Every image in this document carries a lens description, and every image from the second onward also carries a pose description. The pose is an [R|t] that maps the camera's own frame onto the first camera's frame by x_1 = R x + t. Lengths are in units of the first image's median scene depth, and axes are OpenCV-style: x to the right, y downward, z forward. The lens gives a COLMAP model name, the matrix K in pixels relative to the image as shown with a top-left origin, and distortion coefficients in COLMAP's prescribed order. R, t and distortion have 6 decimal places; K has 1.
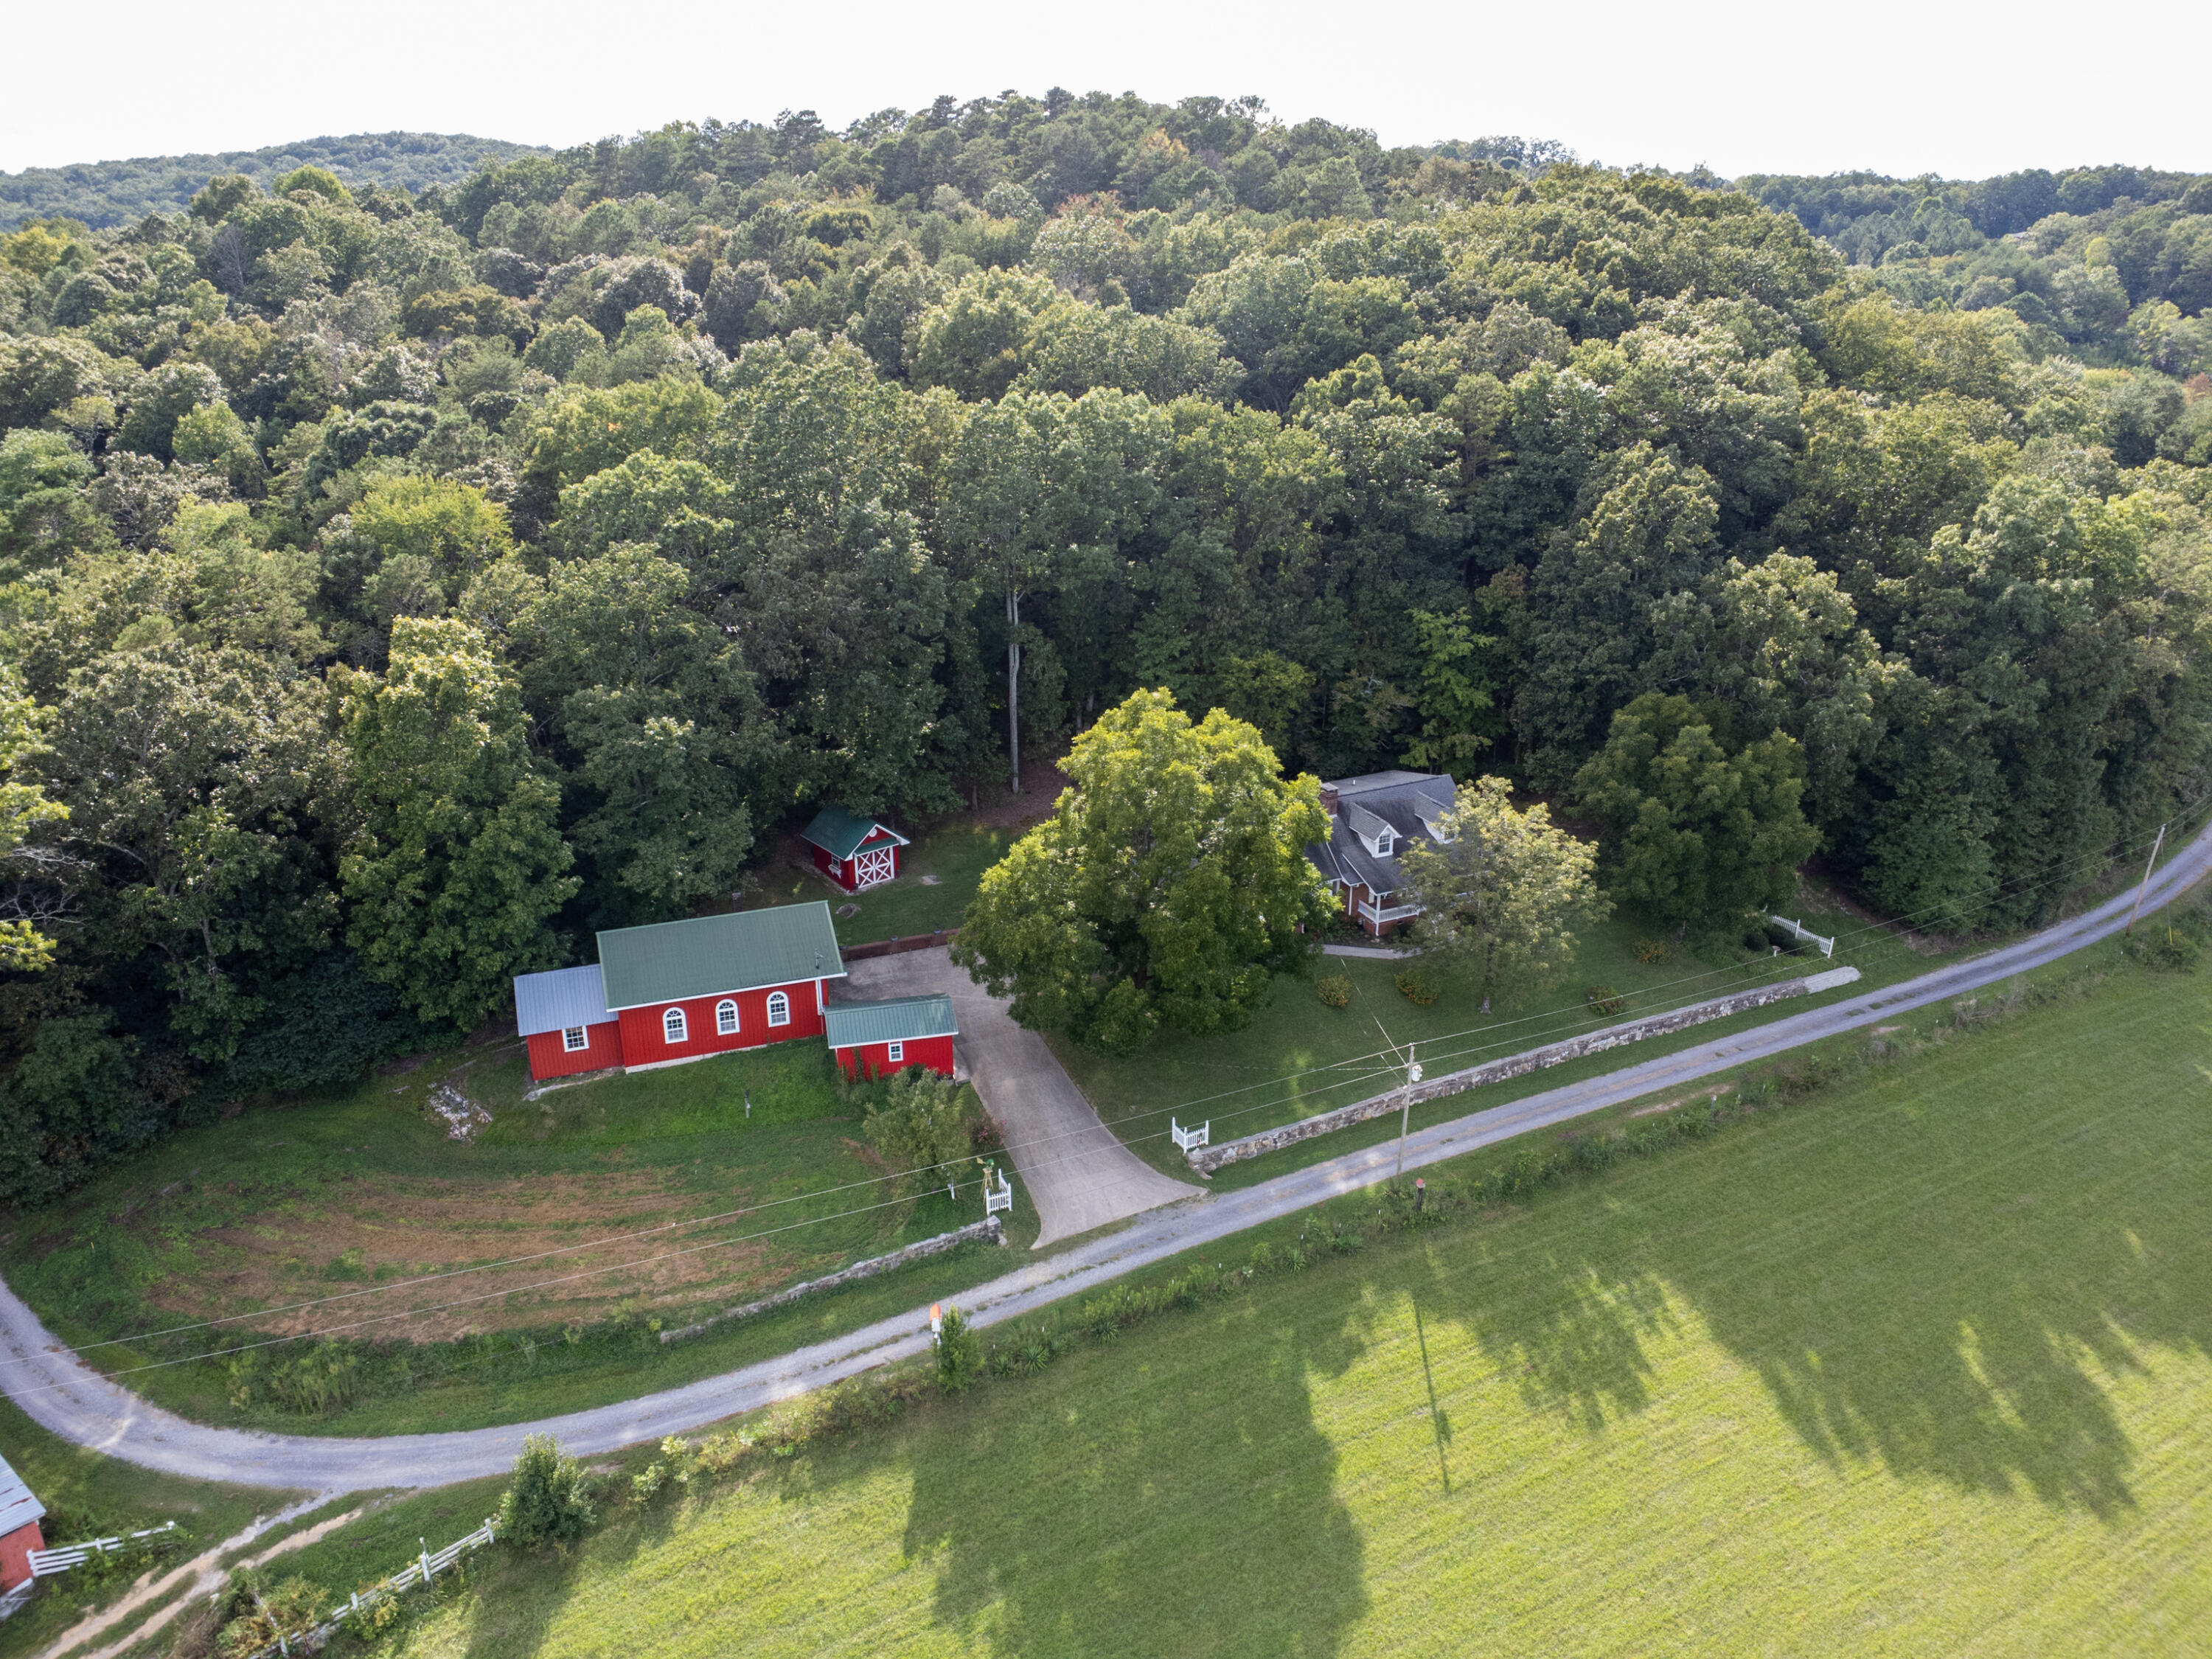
lens RADIAL K [[1590.6, 0, 1105.6], [0, 1590.6, 807.8], [0, 0, 1]] dist [0.020609, -0.013501]
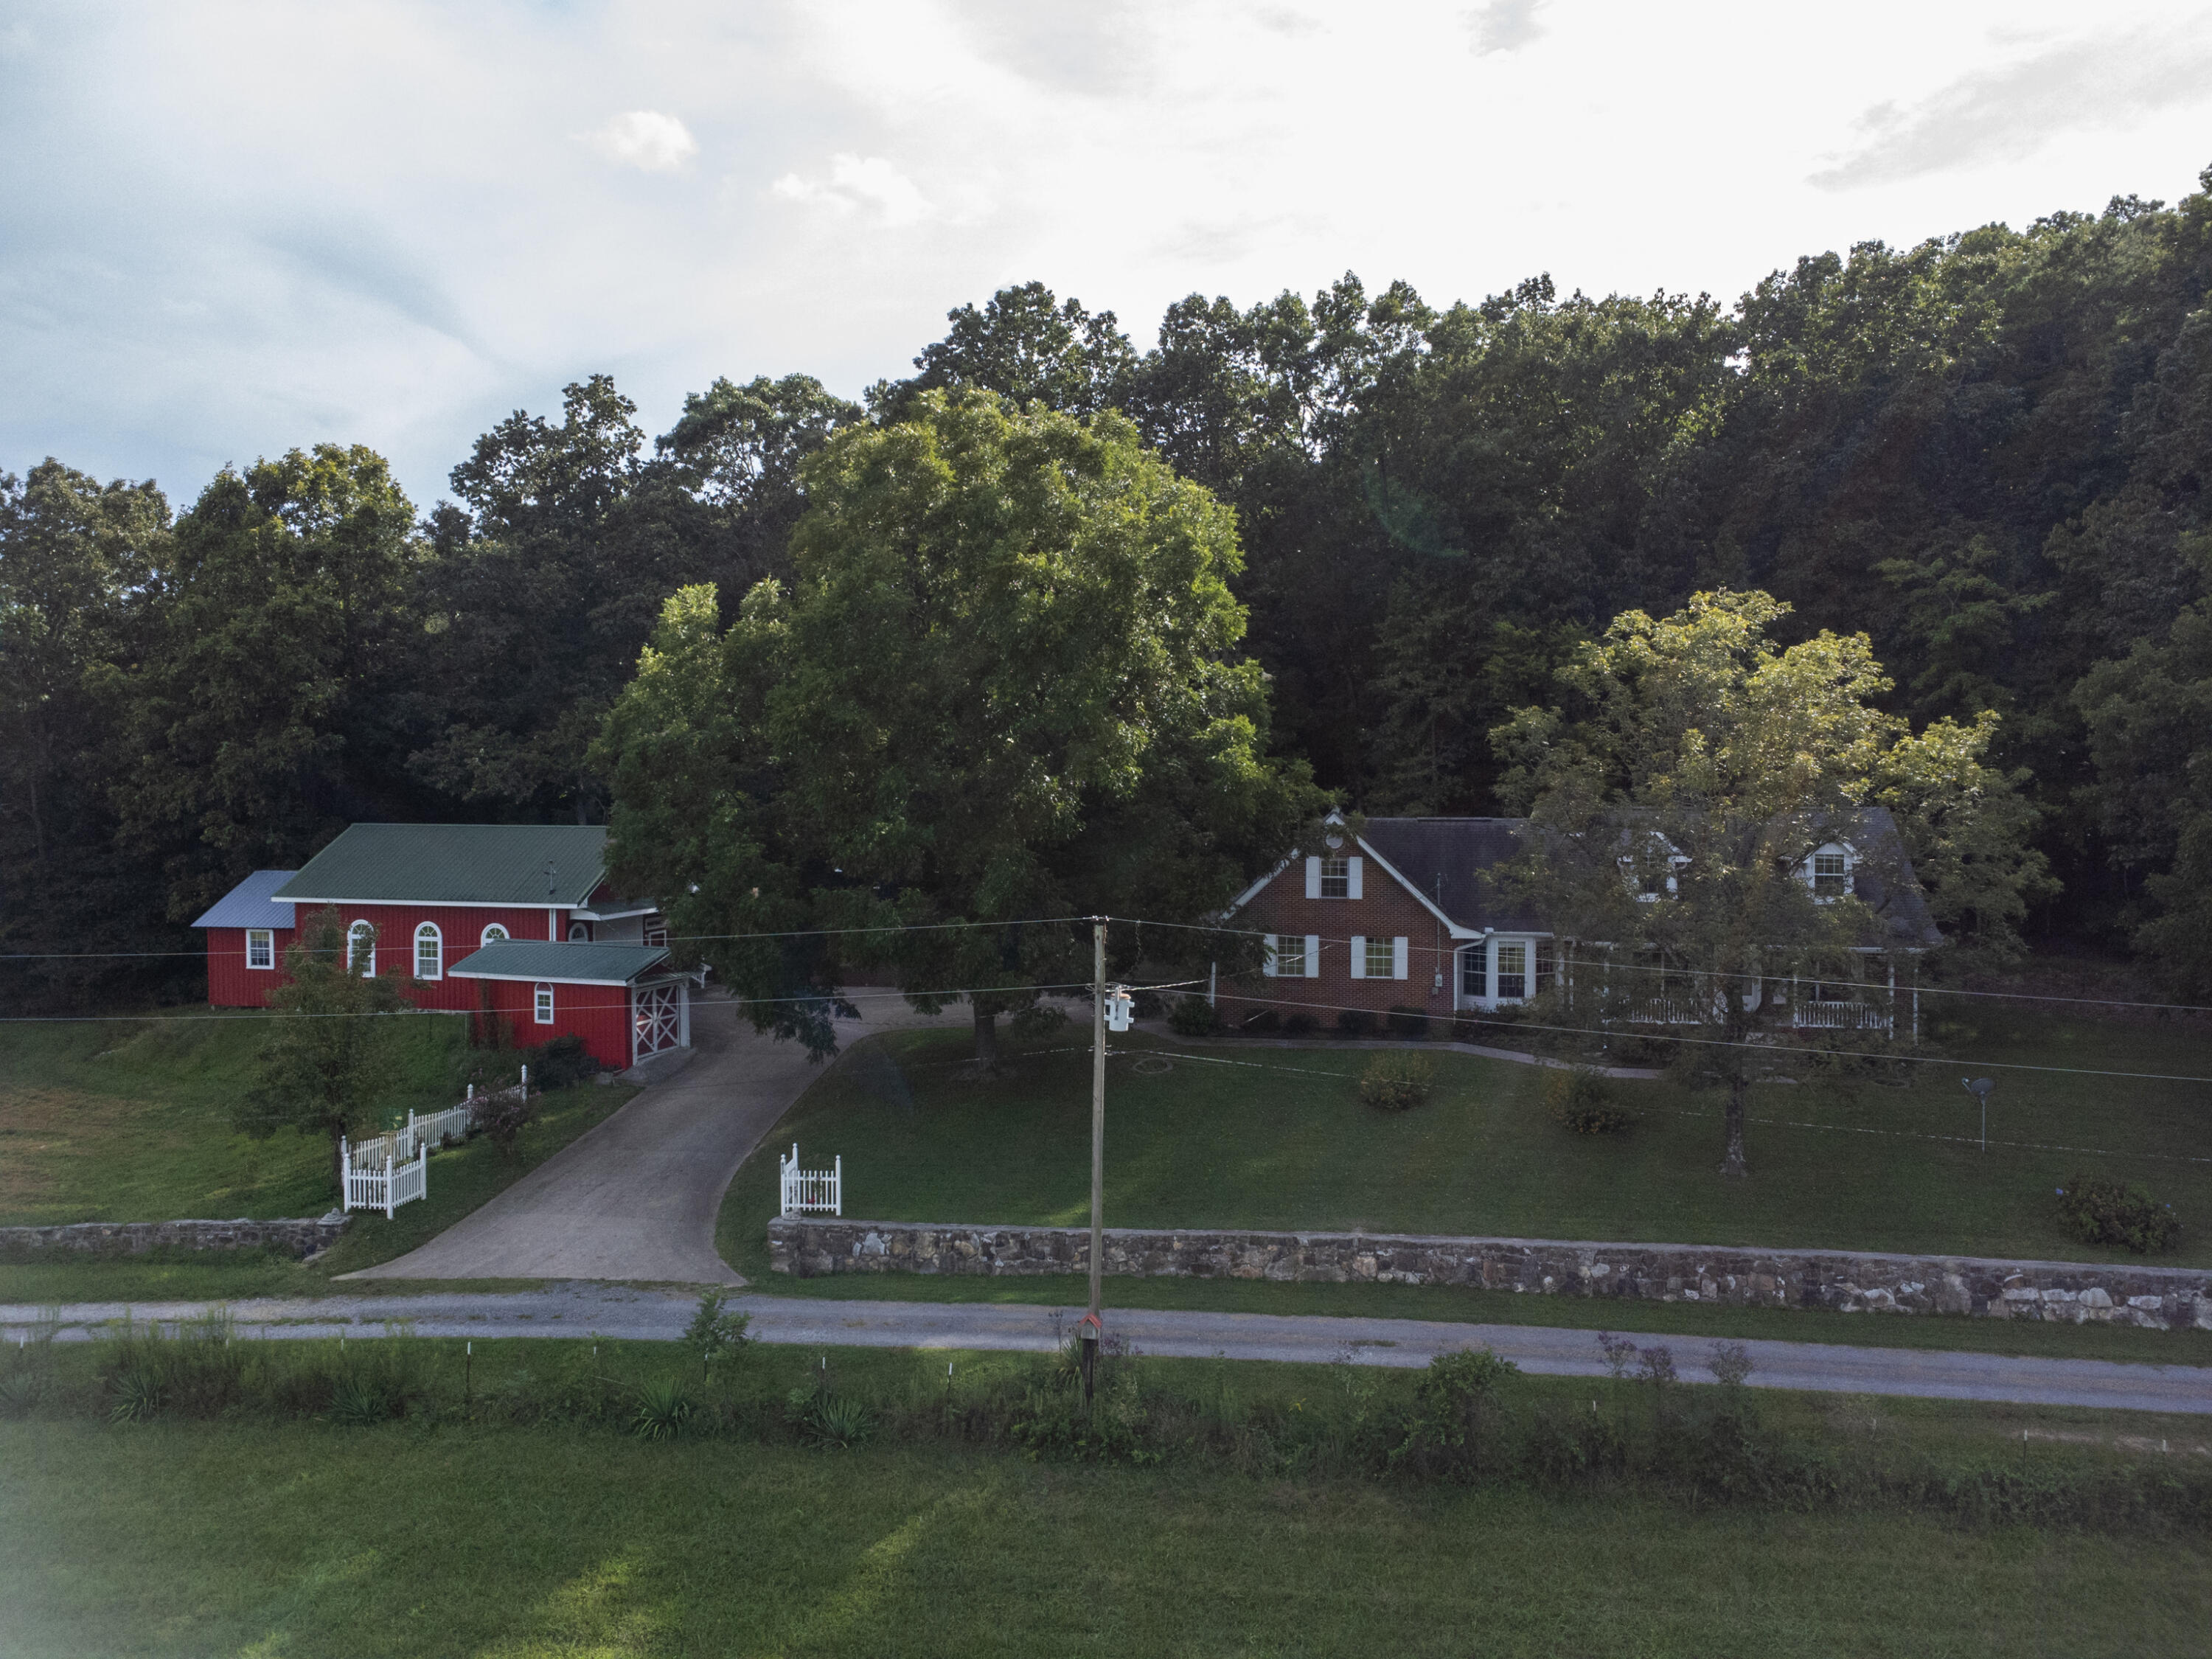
lens RADIAL K [[1588.9, 0, 1105.9], [0, 1588.9, 812.6], [0, 0, 1]] dist [0.015464, 0.000142]
pose [[0.828540, 0.013841, -0.559758, 0.339580], [-0.204868, 0.937870, -0.280050, 0.193008], [0.521105, 0.346710, 0.779899, 0.581776]]
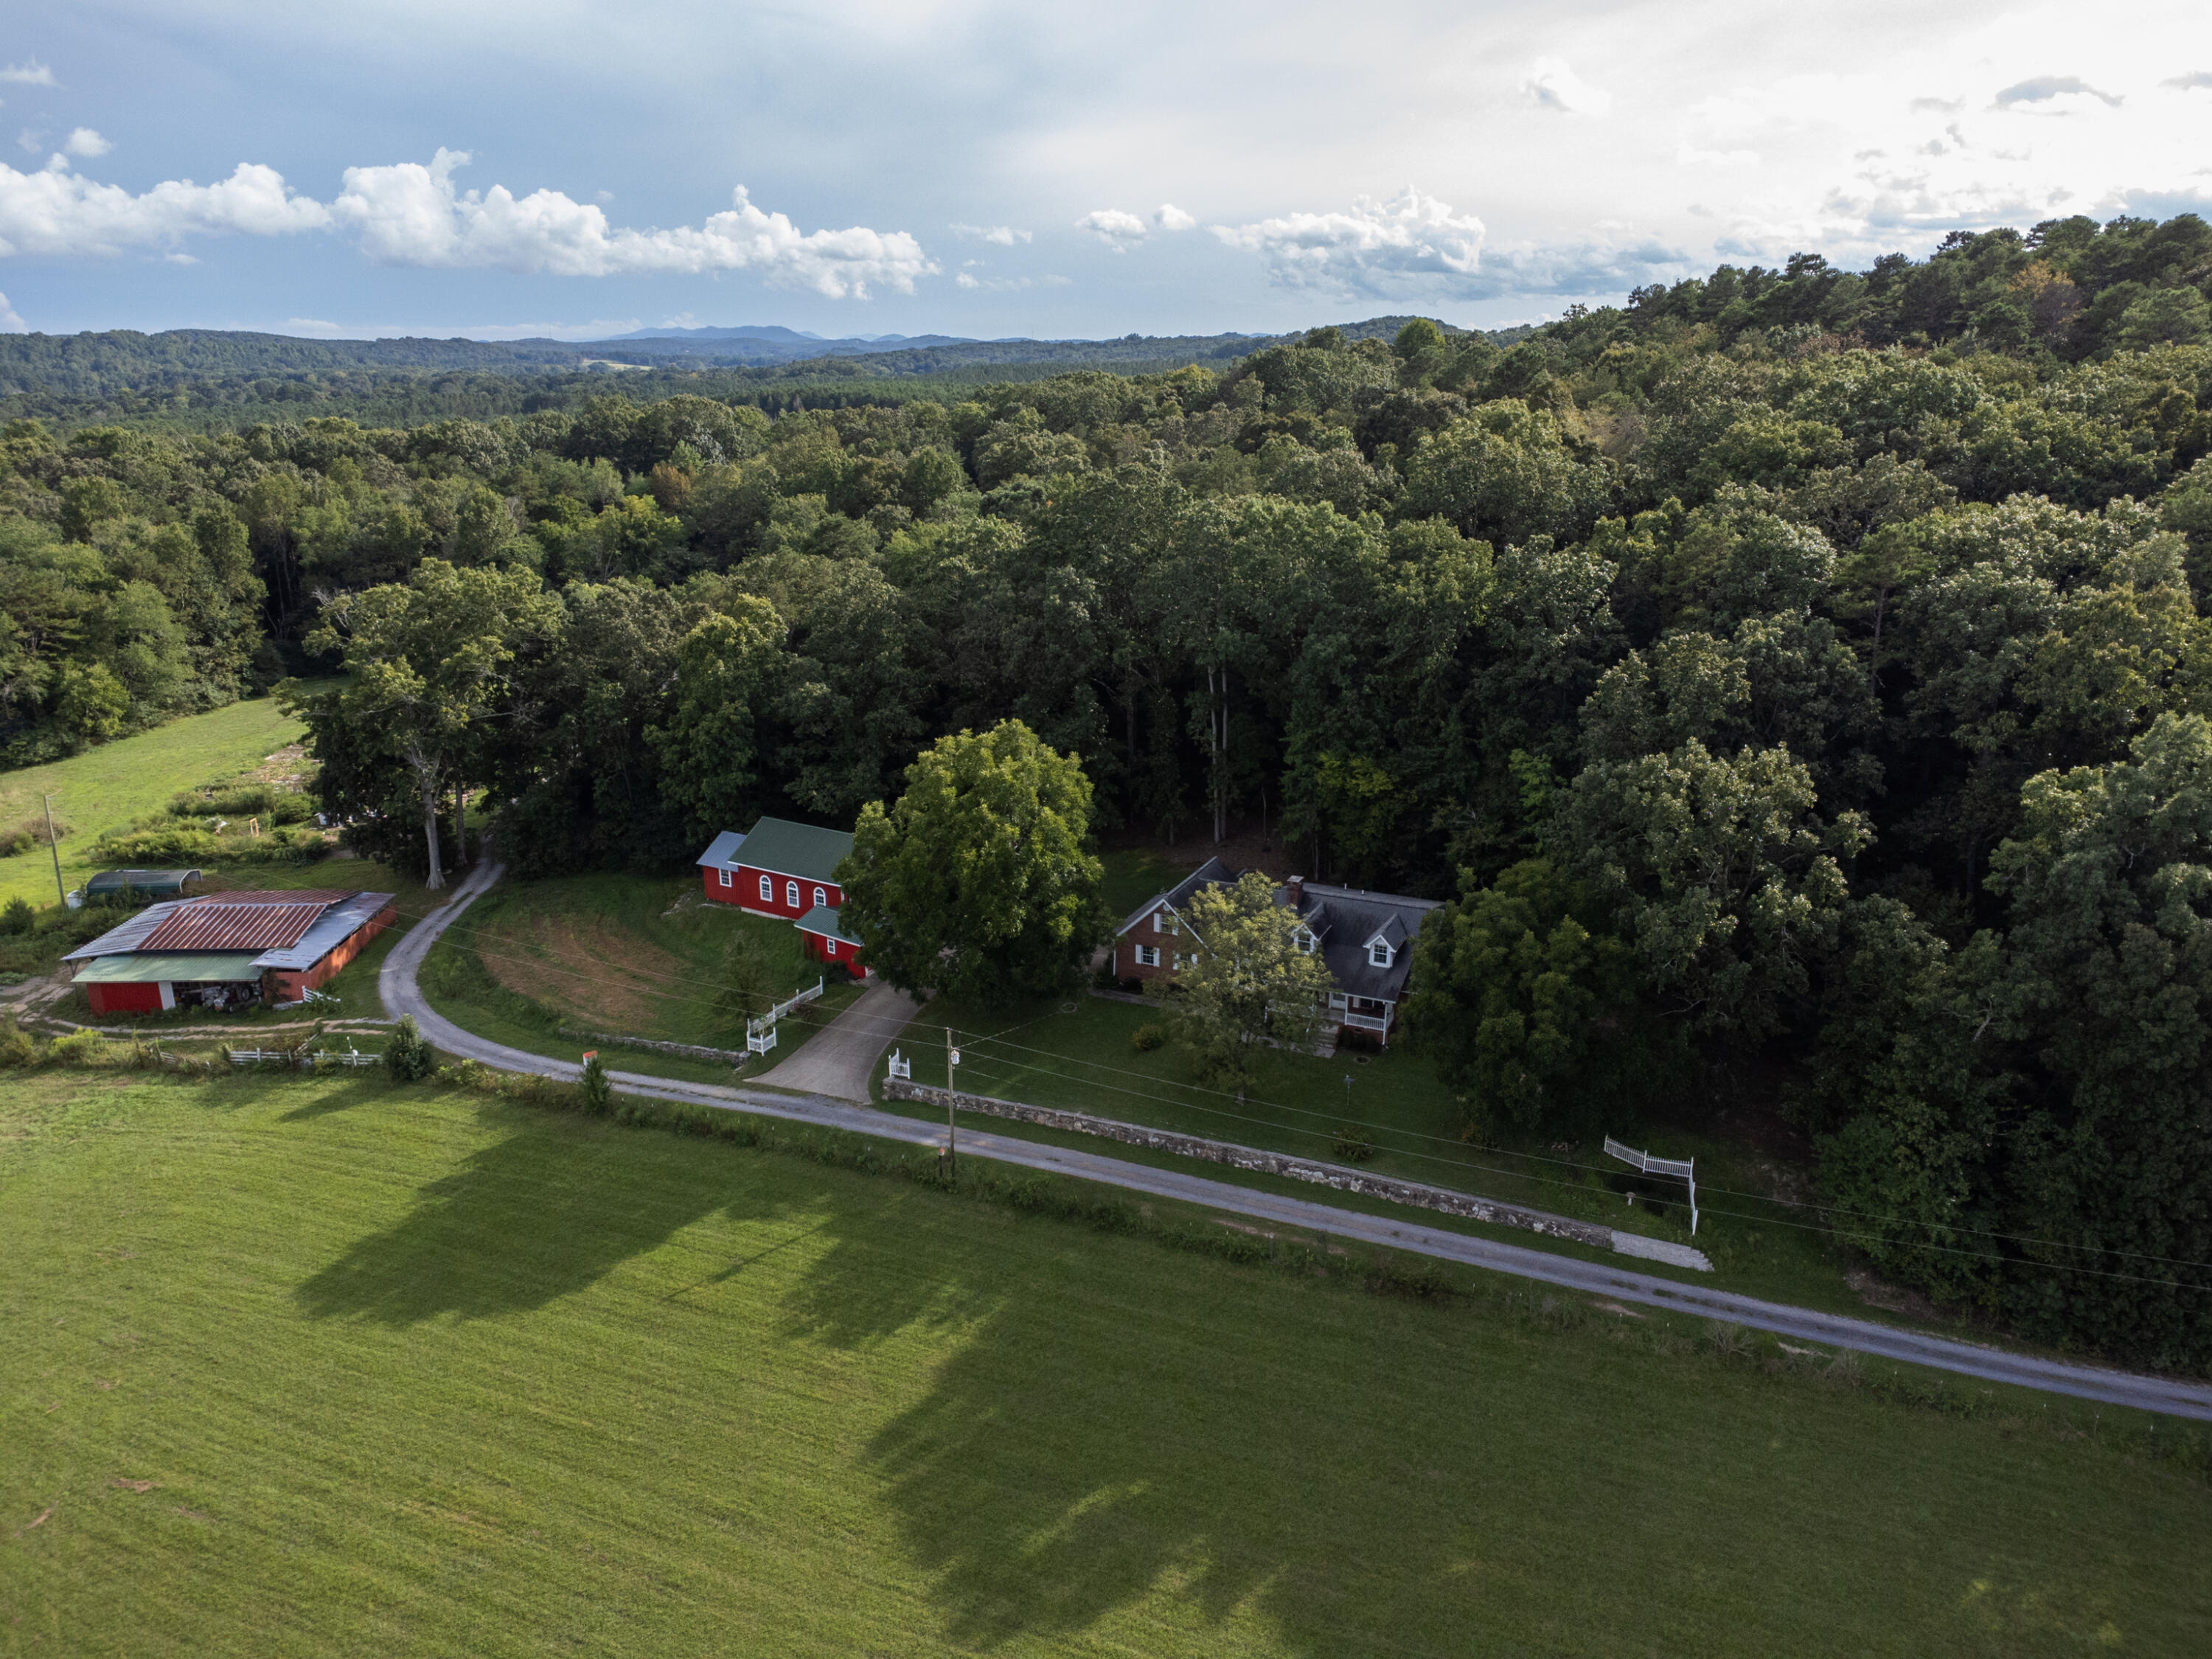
lens RADIAL K [[1588.9, 0, 1105.9], [0, 1588.9, 812.6], [0, 0, 1]] dist [0.015464, 0.000142]
pose [[0.638329, 0.218603, -0.738071, 0.919819], [-0.277539, 0.959696, 0.044212, -0.074693], [0.717989, 0.176622, 0.673273, 0.220039]]
